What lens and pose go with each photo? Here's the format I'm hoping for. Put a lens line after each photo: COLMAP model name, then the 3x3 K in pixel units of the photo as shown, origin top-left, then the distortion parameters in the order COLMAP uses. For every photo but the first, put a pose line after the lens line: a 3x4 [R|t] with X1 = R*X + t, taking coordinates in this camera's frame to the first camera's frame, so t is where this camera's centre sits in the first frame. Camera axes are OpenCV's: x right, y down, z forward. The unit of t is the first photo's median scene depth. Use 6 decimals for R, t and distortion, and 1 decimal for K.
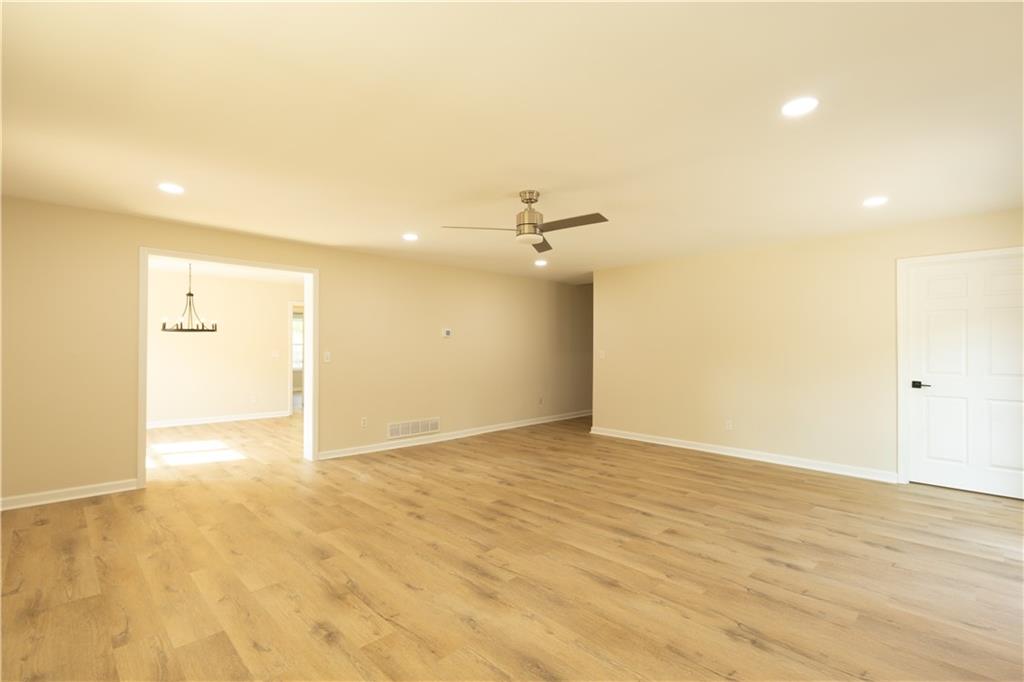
lens RADIAL K [[472.7, 0, 507.3], [0, 472.7, 345.1], [0, 0, 1]] dist [0.005269, -0.000503]
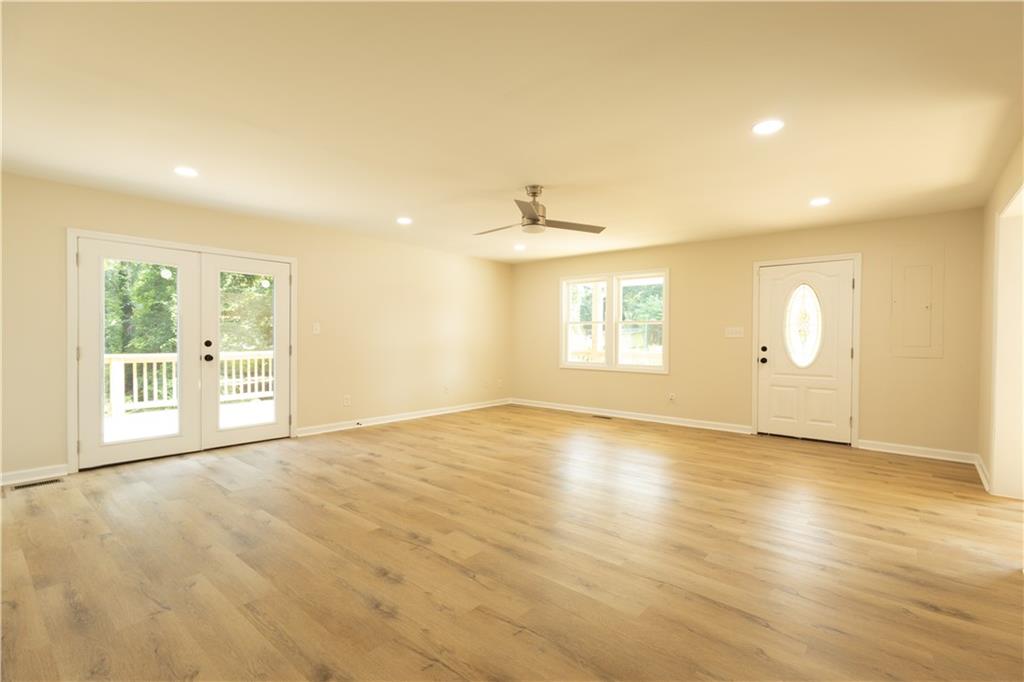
lens RADIAL K [[472.7, 0, 516.0], [0, 472.7, 342.7], [0, 0, 1]] dist [0.005269, -0.000503]
pose [[-0.994322, -0.008000, -0.106115, 0.192106], [-0.008475, 0.999956, 0.004032, 0.037227], [0.106078, 0.004909, -0.994346, 1.980003]]
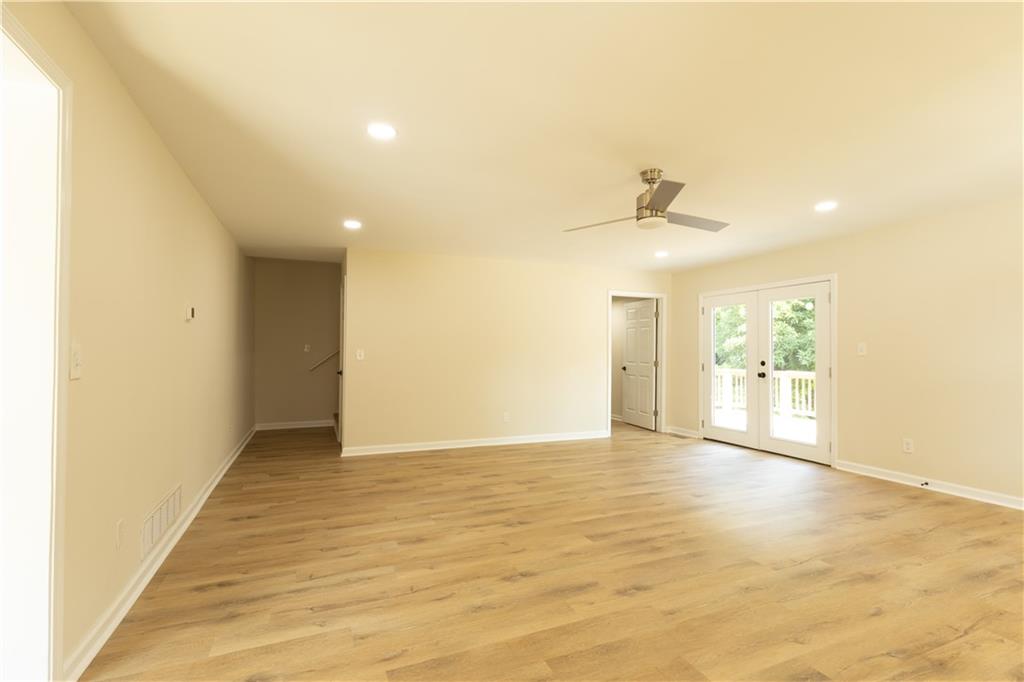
lens RADIAL K [[472.7, 0, 514.2], [0, 472.7, 340.5], [0, 0, 1]] dist [0.005269, -0.000503]
pose [[0.354839, 0.023403, 0.934634, -0.840014], [-0.010973, 0.999722, -0.020867, 0.018446], [-0.934863, -0.002851, 0.354997, 0.864518]]
